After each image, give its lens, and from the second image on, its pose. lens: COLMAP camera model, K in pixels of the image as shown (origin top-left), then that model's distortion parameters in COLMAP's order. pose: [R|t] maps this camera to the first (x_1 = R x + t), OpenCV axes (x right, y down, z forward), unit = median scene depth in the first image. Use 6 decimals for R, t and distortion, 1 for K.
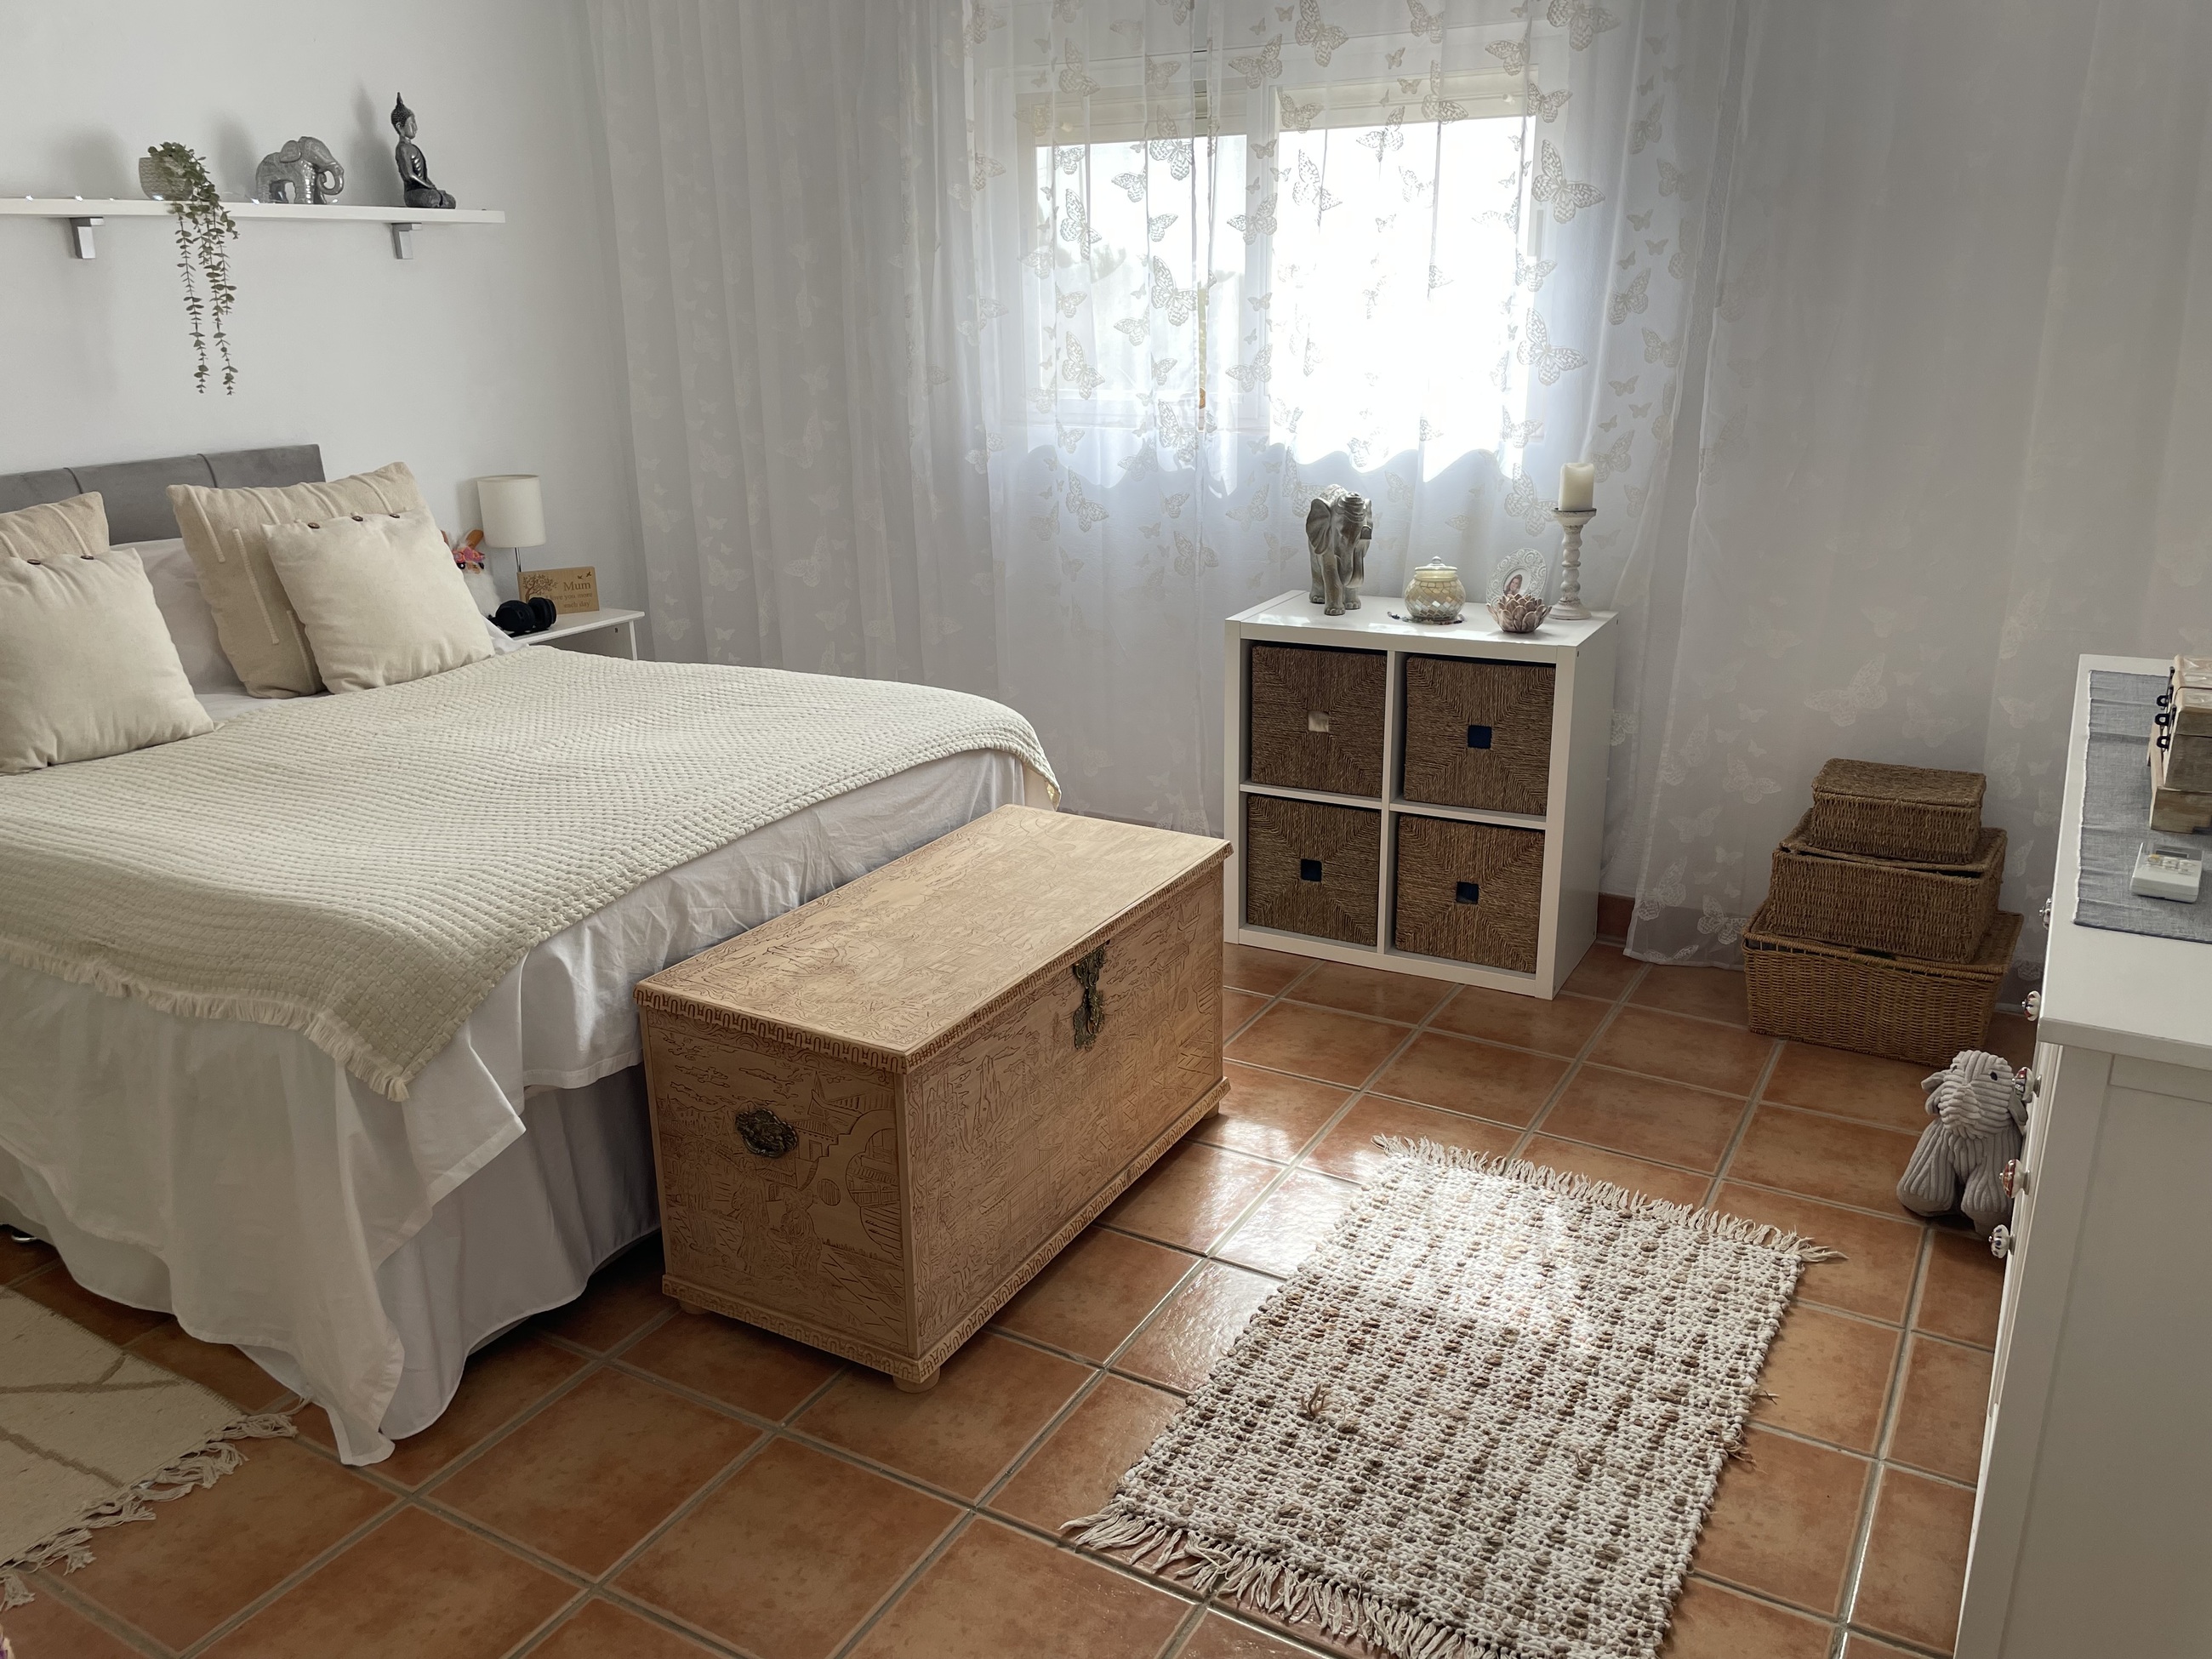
lens RADIAL K [[1667.4, 0, 1123.5], [0, 1667.4, 829.5], [0, 0, 1]] dist [0.080915, -0.104857]
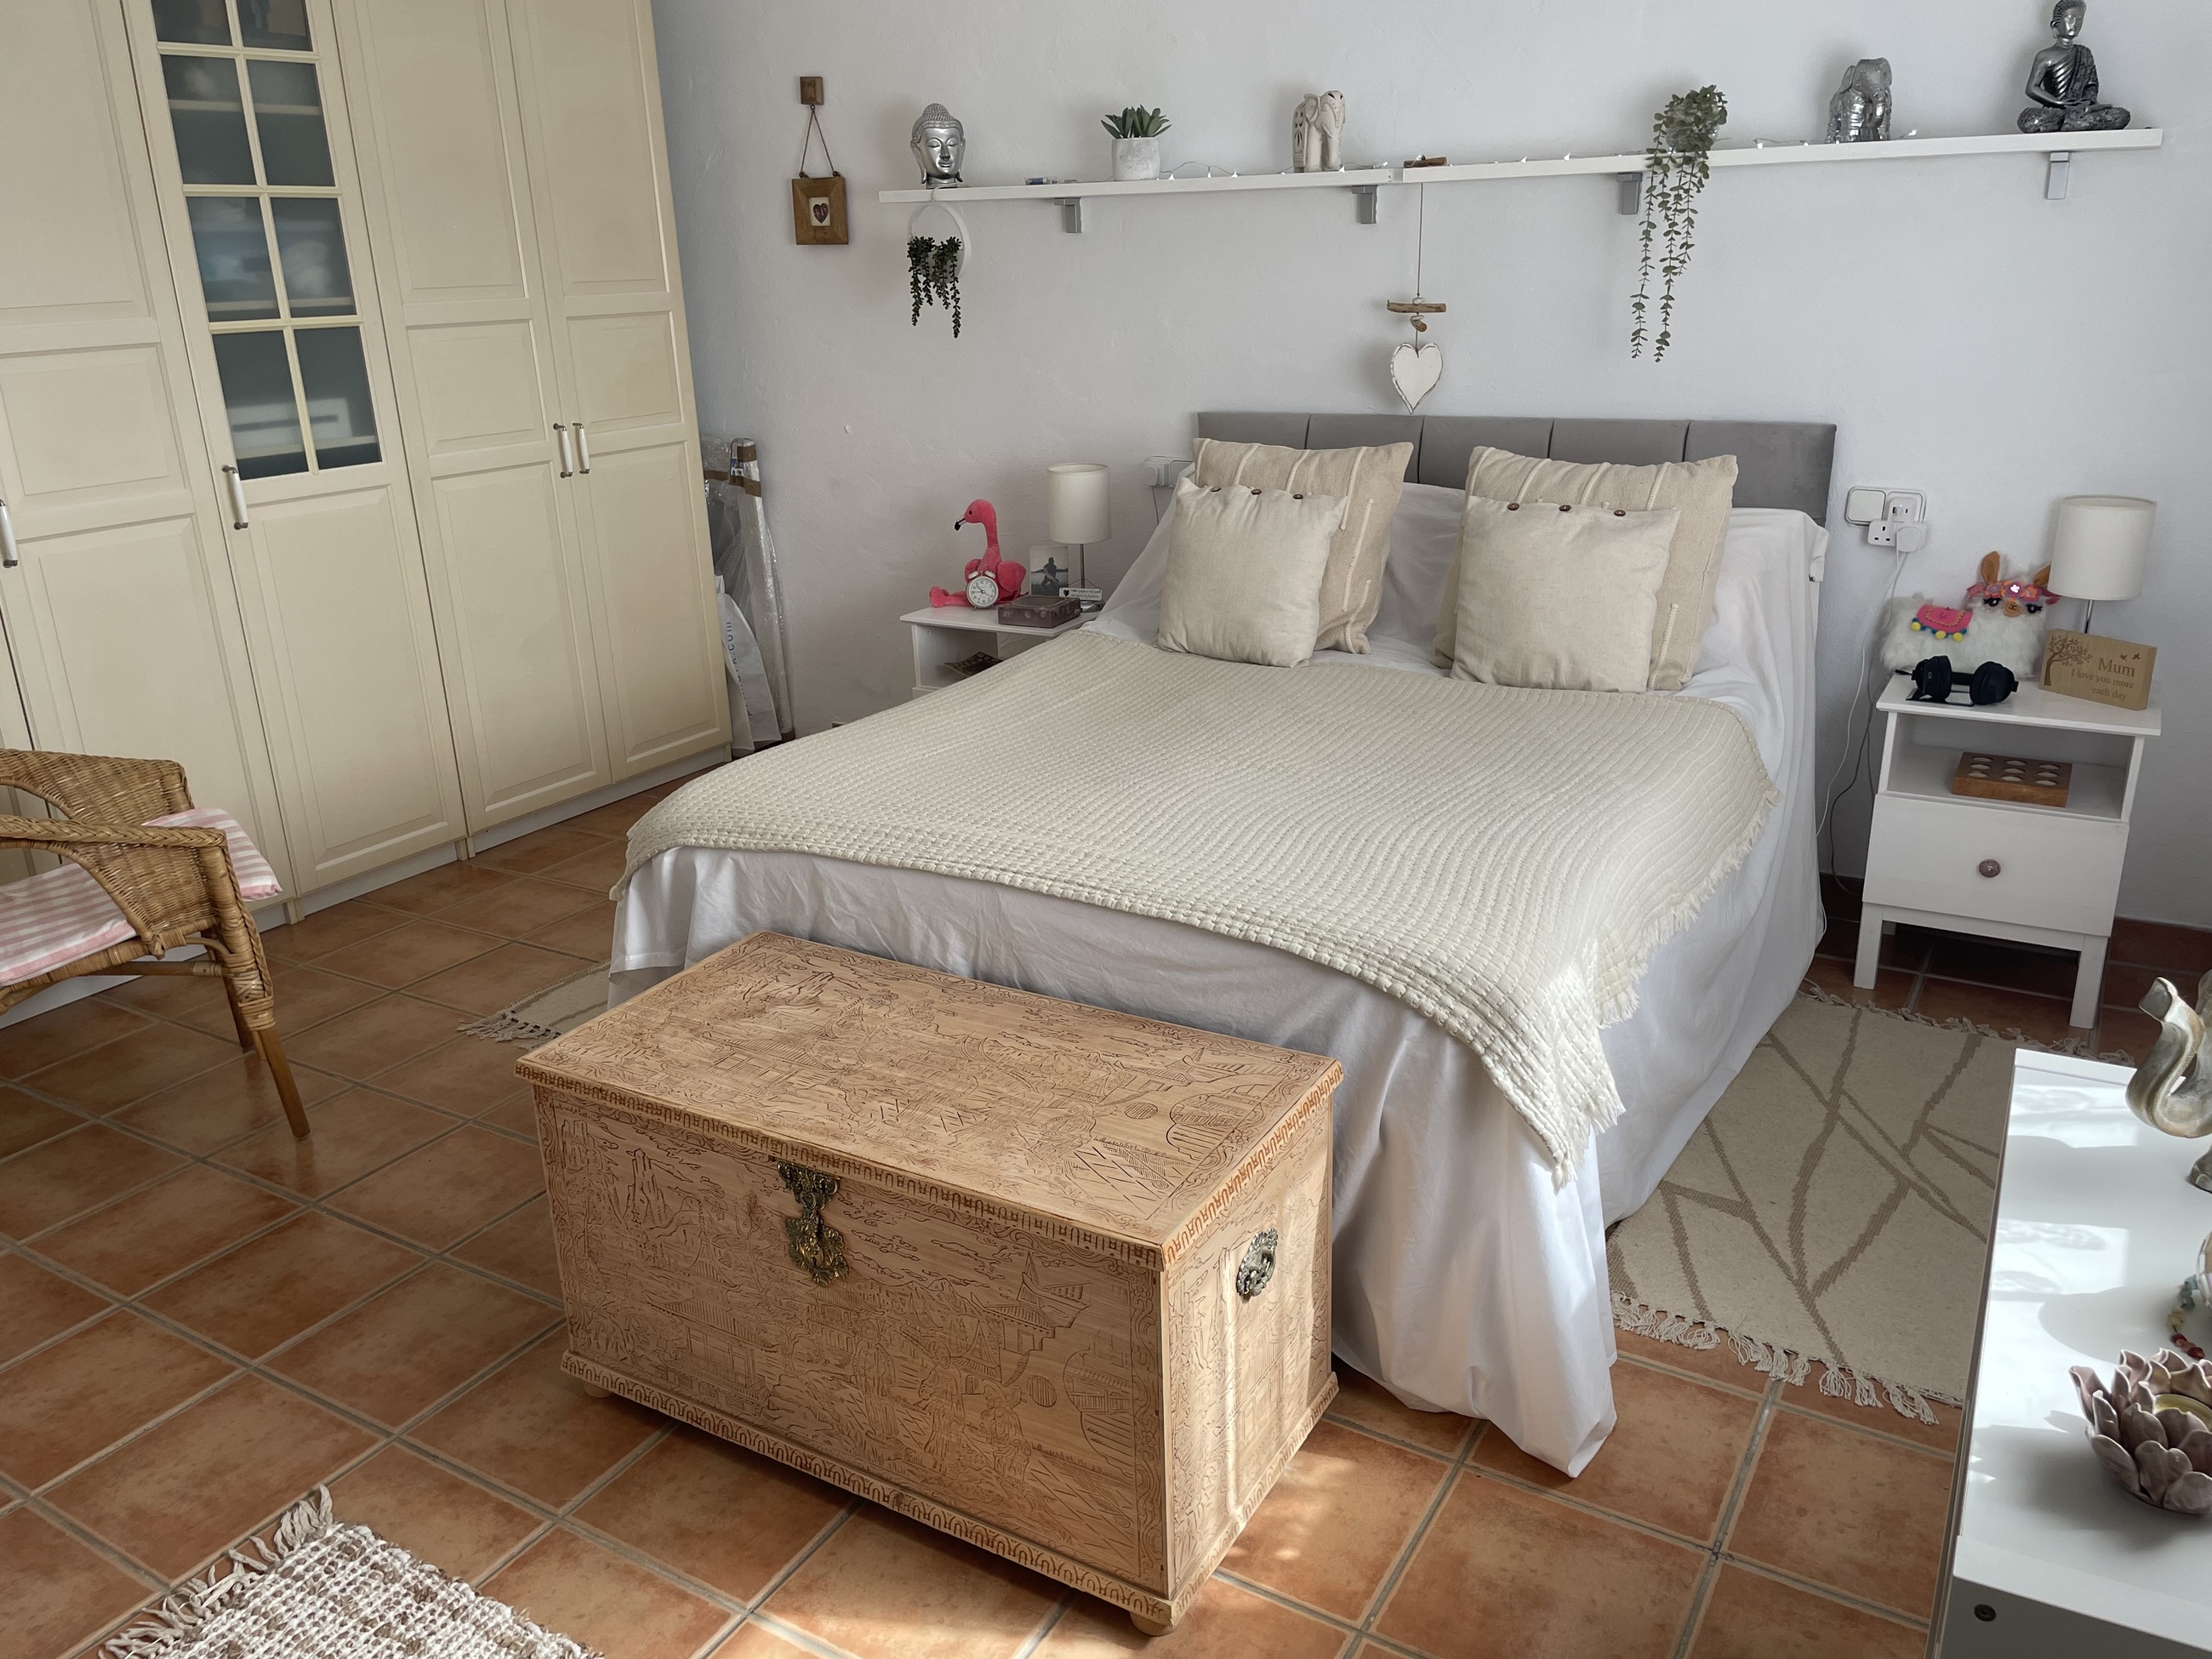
lens RADIAL K [[1667.4, 0, 1125.7], [0, 1667.4, 829.6], [0, 0, 1]] dist [0.080915, -0.104857]
pose [[-0.019145, 0.342847, -0.939196, 0.625441], [-0.282237, 0.899311, 0.334040, -0.352343], [0.959154, 0.271471, 0.079546, 0.993371]]
